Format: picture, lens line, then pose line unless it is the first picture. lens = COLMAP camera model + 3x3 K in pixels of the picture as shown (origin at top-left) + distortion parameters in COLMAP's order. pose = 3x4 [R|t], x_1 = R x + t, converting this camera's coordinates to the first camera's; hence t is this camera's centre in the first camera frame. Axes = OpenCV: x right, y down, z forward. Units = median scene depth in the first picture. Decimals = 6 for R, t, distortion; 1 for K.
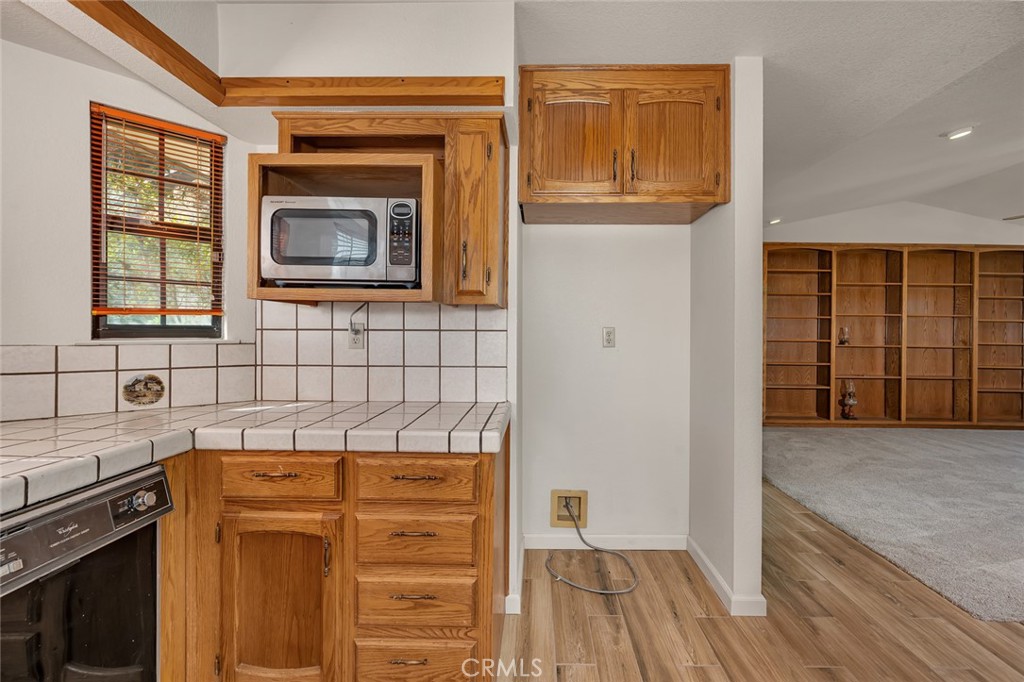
lens RADIAL K [[467.2, 0, 513.4], [0, 467.2, 335.8], [0, 0, 1]] dist [-0.001032, -0.000060]
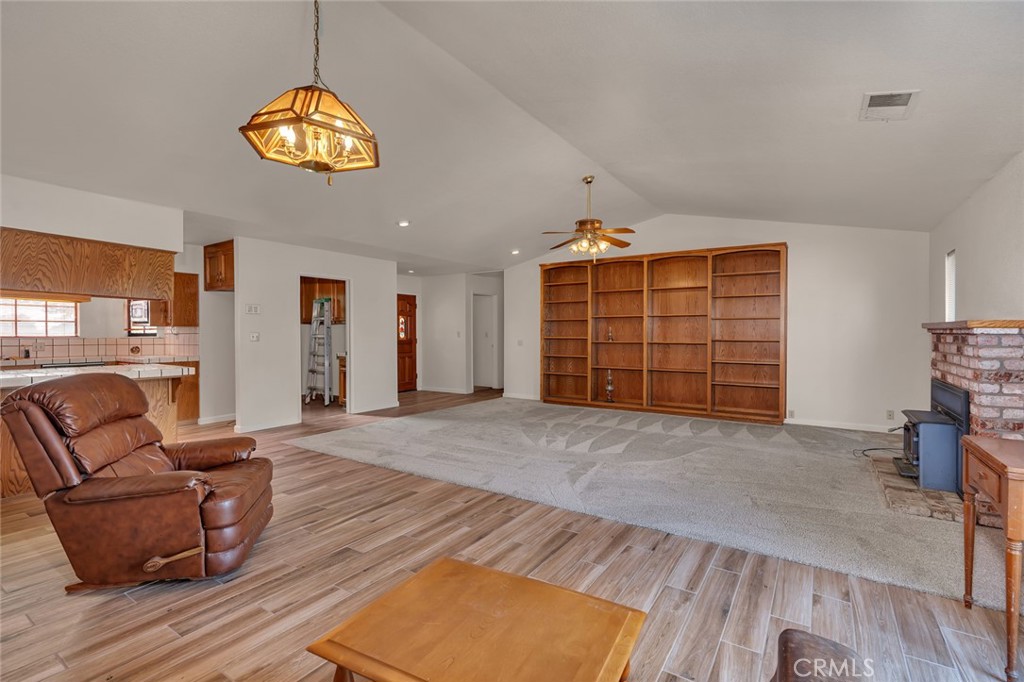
lens RADIAL K [[467.1, 0, 513.9], [0, 467.1, 329.9], [0, 0, 1]] dist [-0.003848, -0.000273]
pose [[0.837073, -0.014359, -0.546903, 1.192925], [0.005597, 0.999828, -0.017684, 0.010687], [0.547063, 0.011742, 0.837009, -0.154861]]
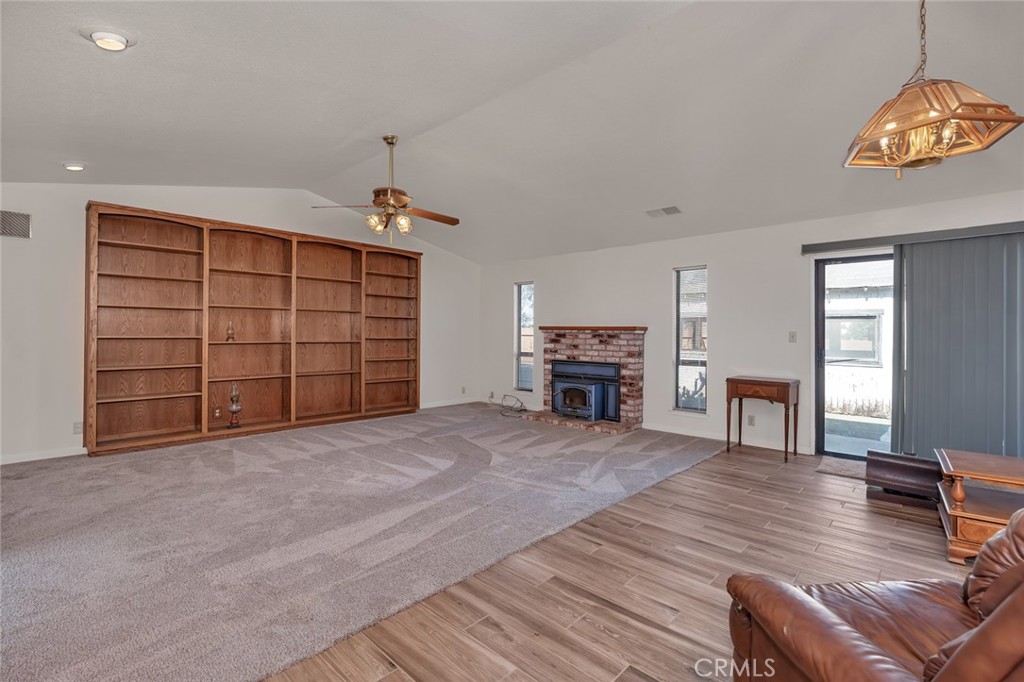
lens RADIAL K [[467.1, 0, 513.9], [0, 467.1, 329.9], [0, 0, 1]] dist [-0.003848, -0.000273]
pose [[0.680469, -0.001084, 0.732776, 0.449873], [0.002938, 0.999995, -0.001249, 0.001278], [-0.732771, 0.003003, 0.680469, 0.039647]]
